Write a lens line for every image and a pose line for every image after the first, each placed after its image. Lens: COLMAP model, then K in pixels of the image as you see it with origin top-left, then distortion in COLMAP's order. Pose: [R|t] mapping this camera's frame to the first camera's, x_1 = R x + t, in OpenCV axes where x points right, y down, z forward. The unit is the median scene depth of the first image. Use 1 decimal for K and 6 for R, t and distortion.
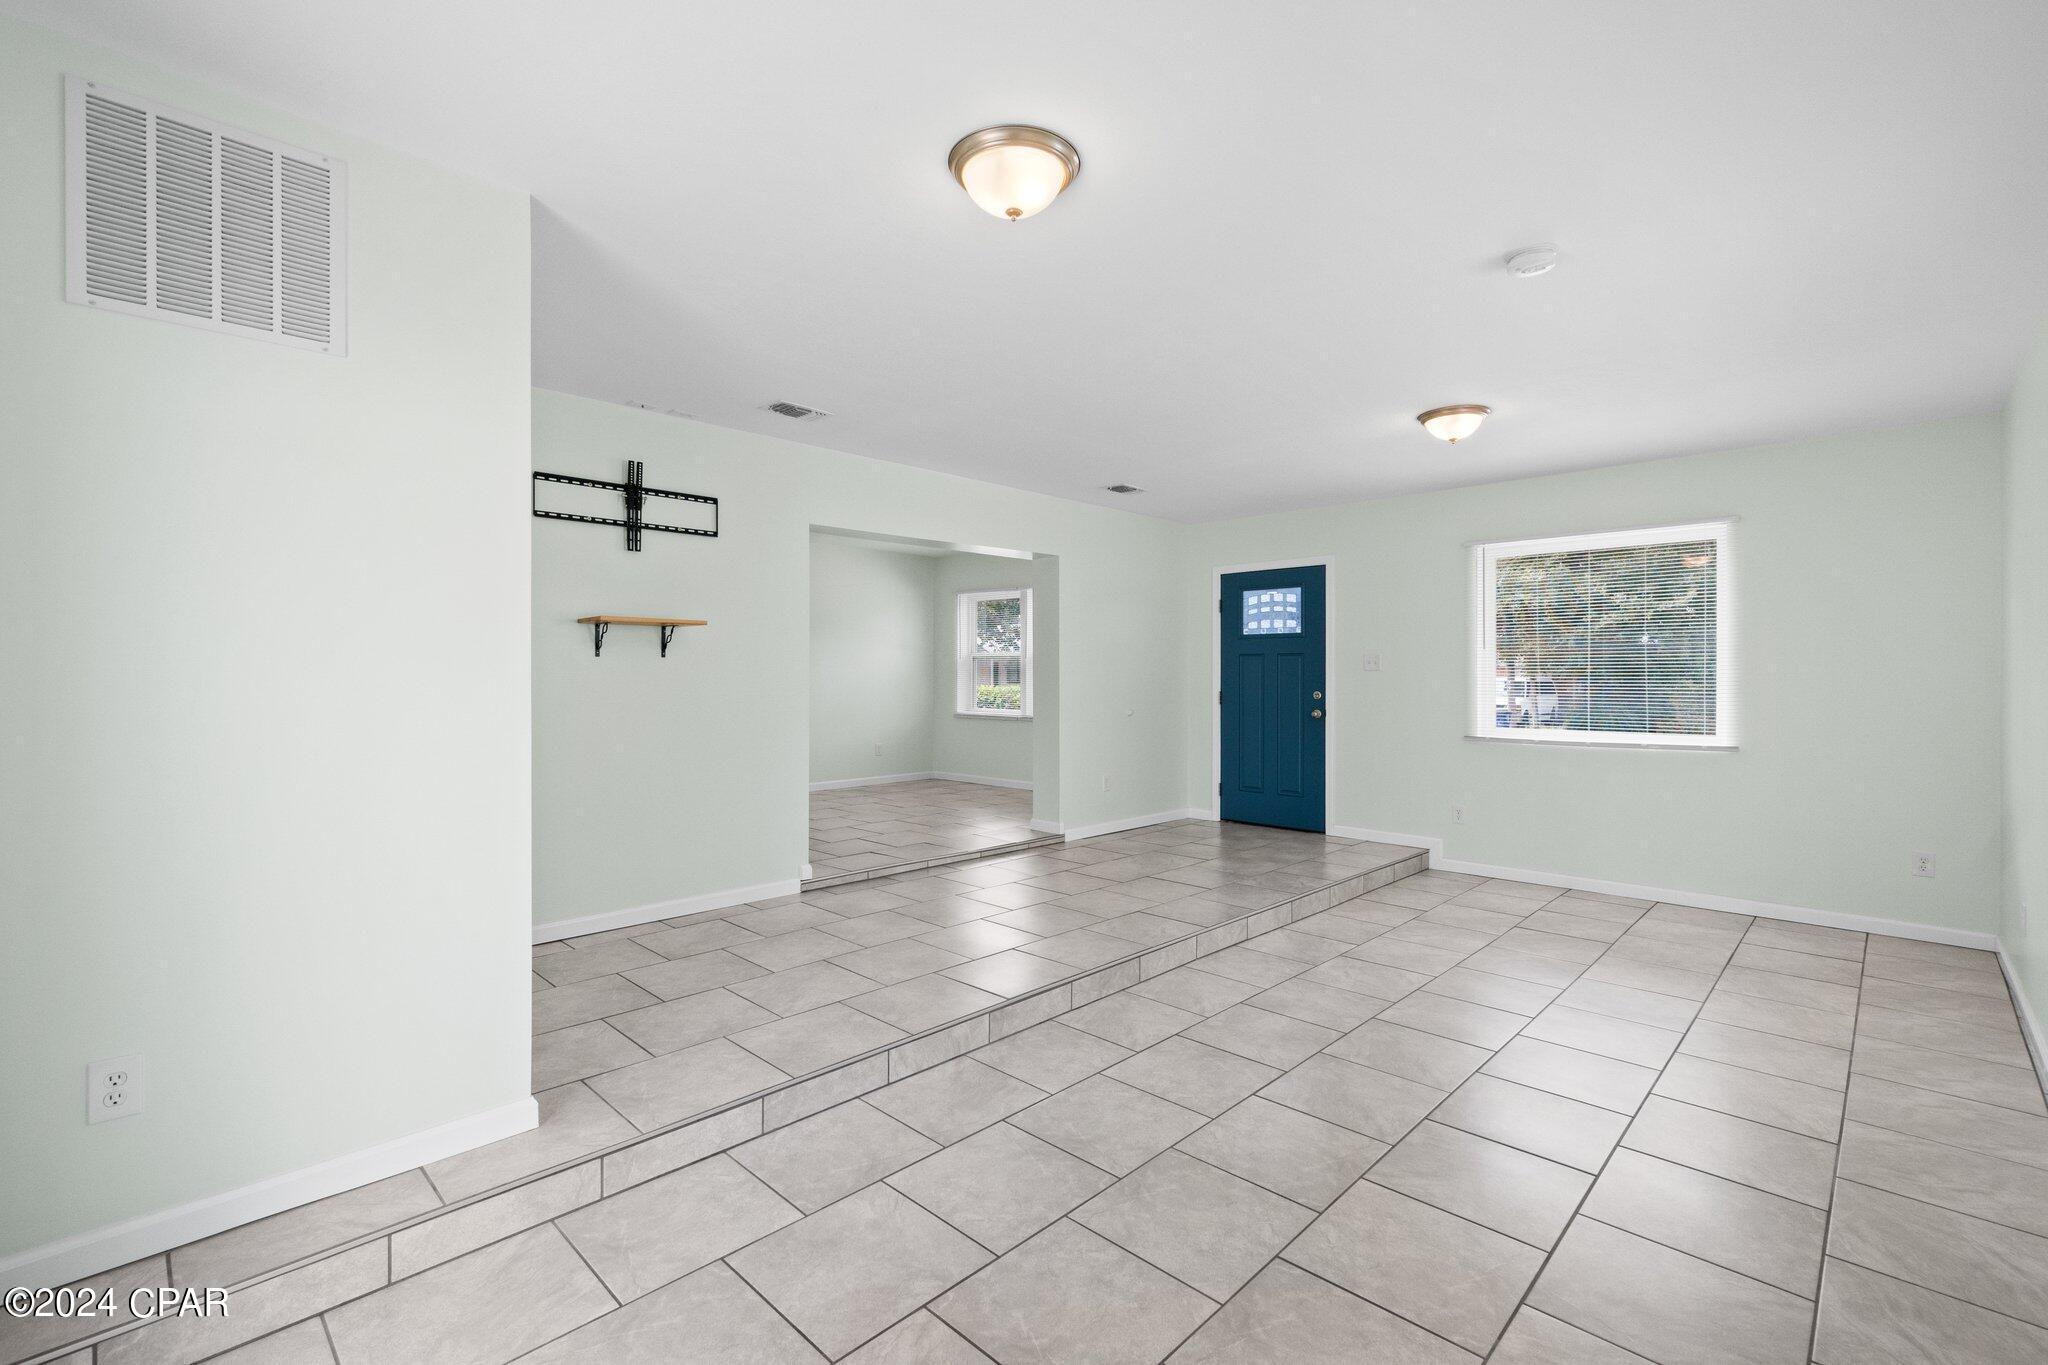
lens RADIAL K [[896.3, 0, 1011.9], [0, 896.3, 670.6], [0, 0, 1]] dist [-0.002899, -0.000194]
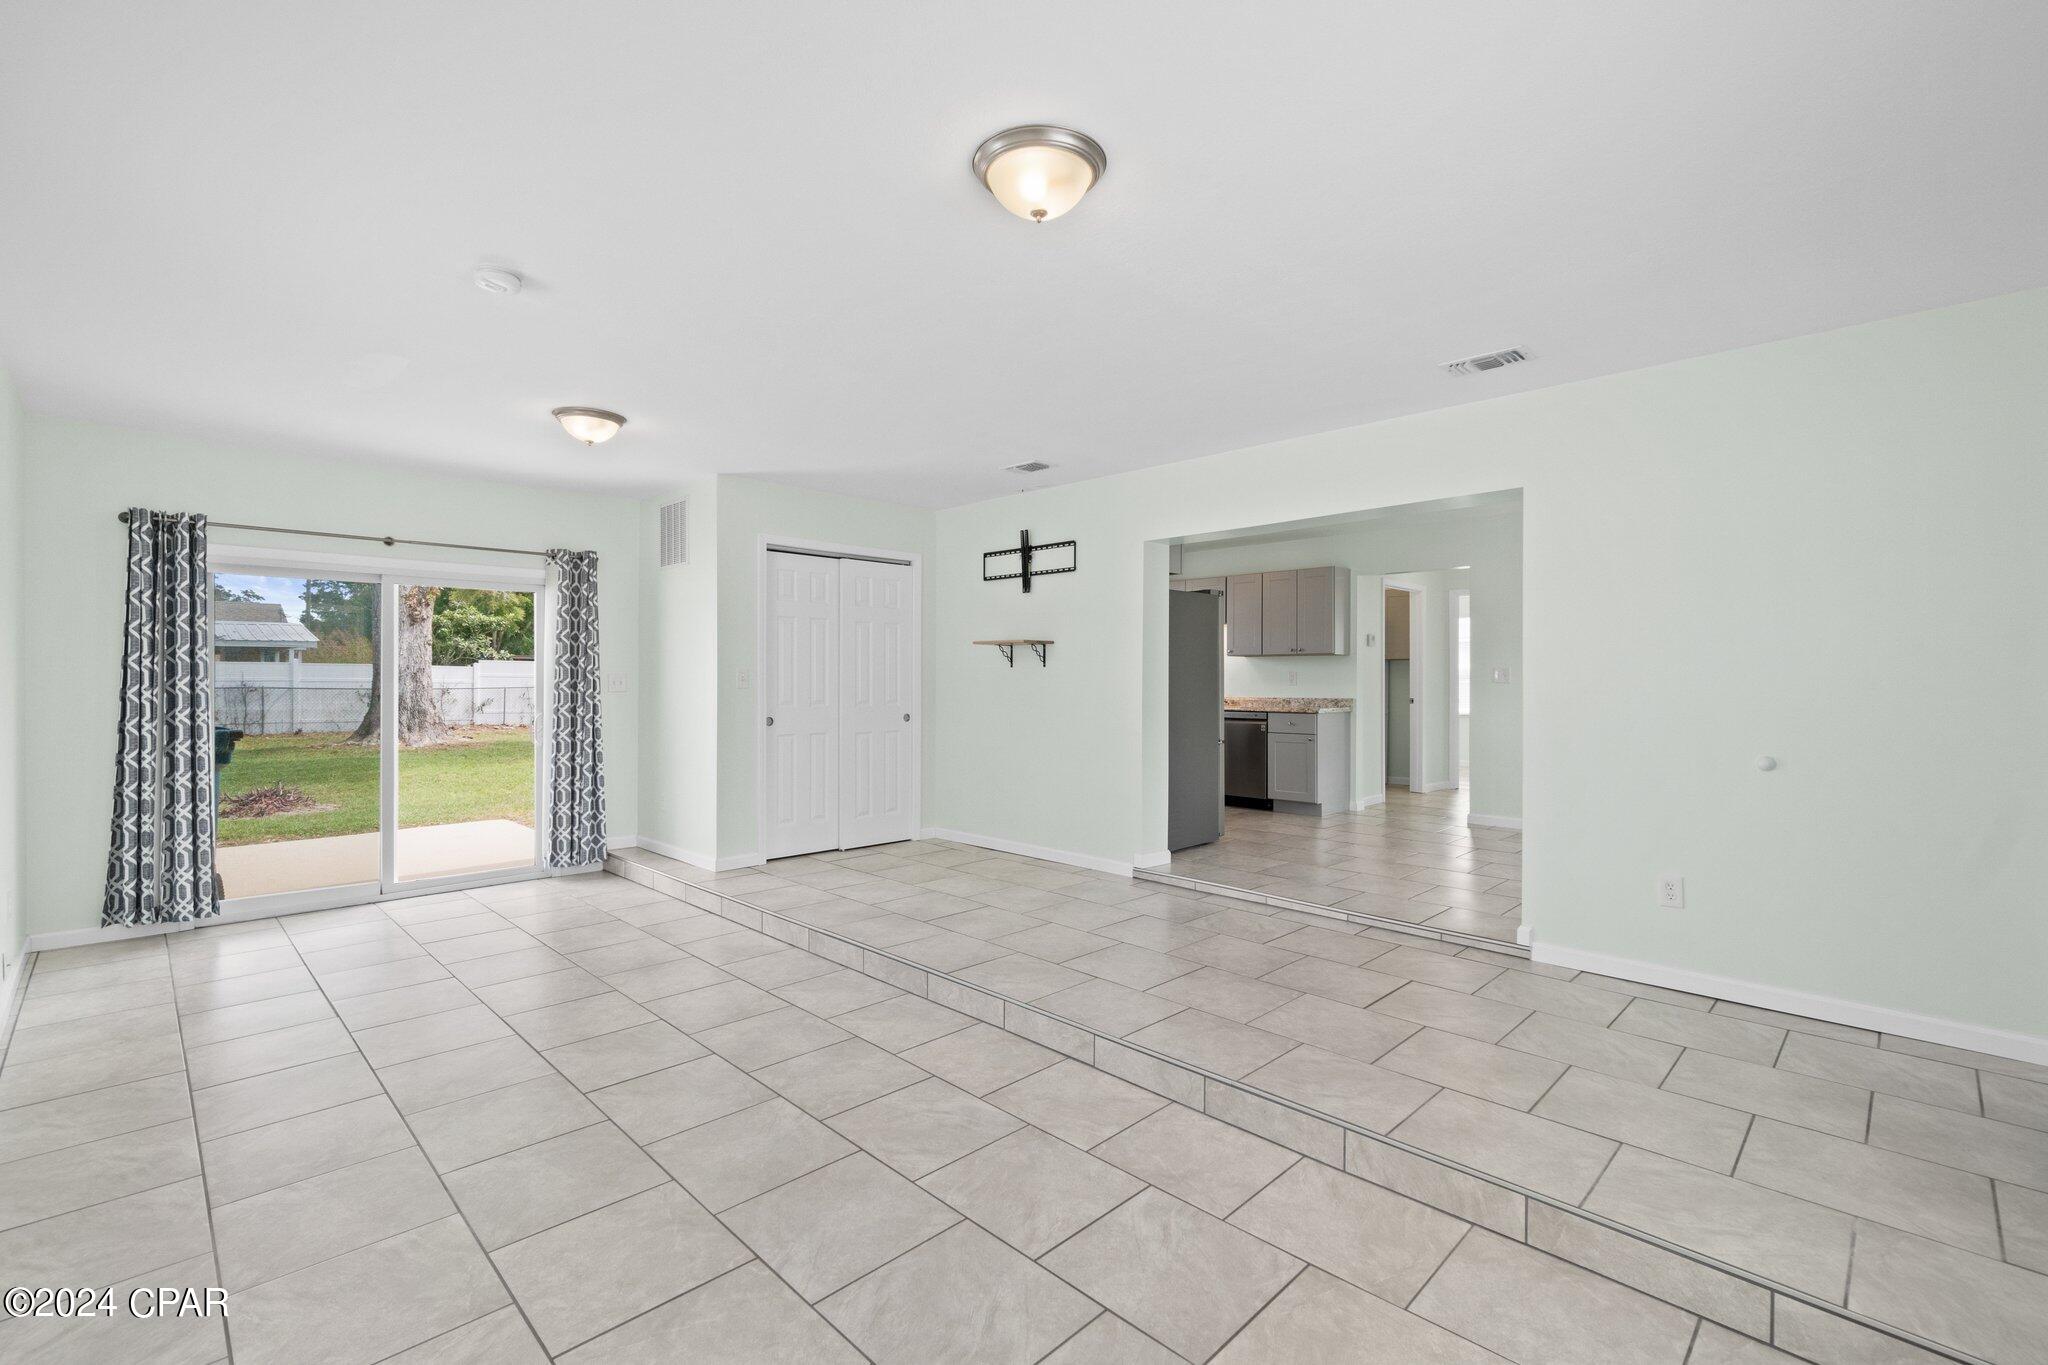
lens RADIAL K [[896.3, 0, 1023.9], [0, 896.3, 676.2], [0, 0, 1]] dist [-0.002899, -0.000194]
pose [[-0.000214, -0.003799, -0.999993, 1.049365], [-0.000731, 0.999993, -0.003799, 0.004437], [1.000000, 0.000730, -0.000217, 1.046139]]
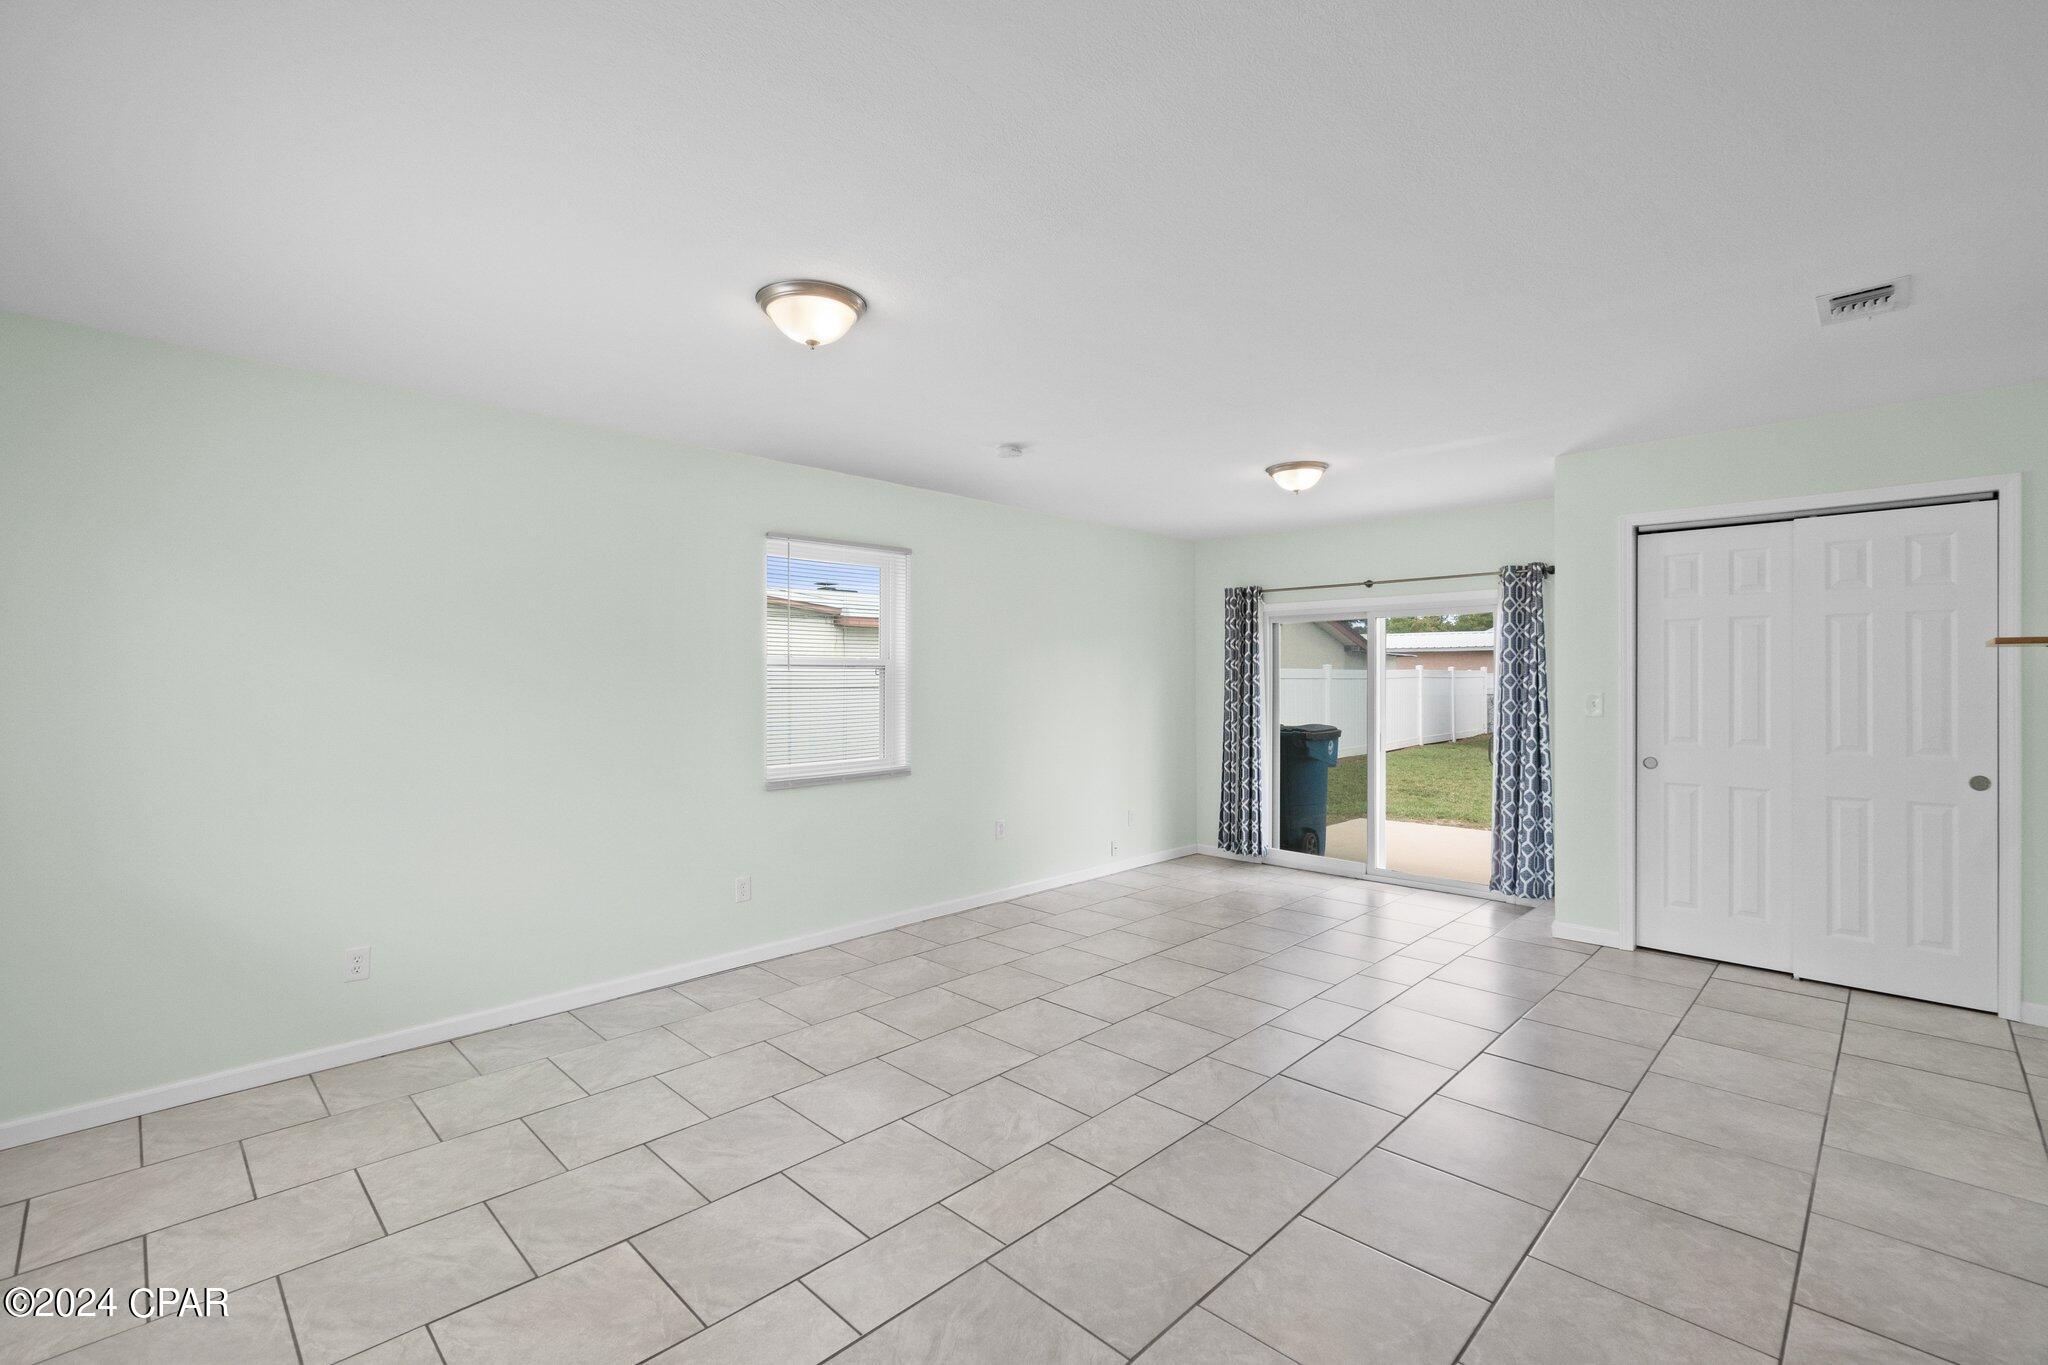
lens RADIAL K [[896.3, 0, 1009.6], [0, 896.3, 662.4], [0, 0, 1]] dist [-0.002899, -0.000194]
pose [[-0.999993, -0.002367, 0.002873, 0.372693], [-0.002422, 0.999810, -0.019344, -0.025784], [-0.002826, -0.019351, -0.999809, 1.712469]]
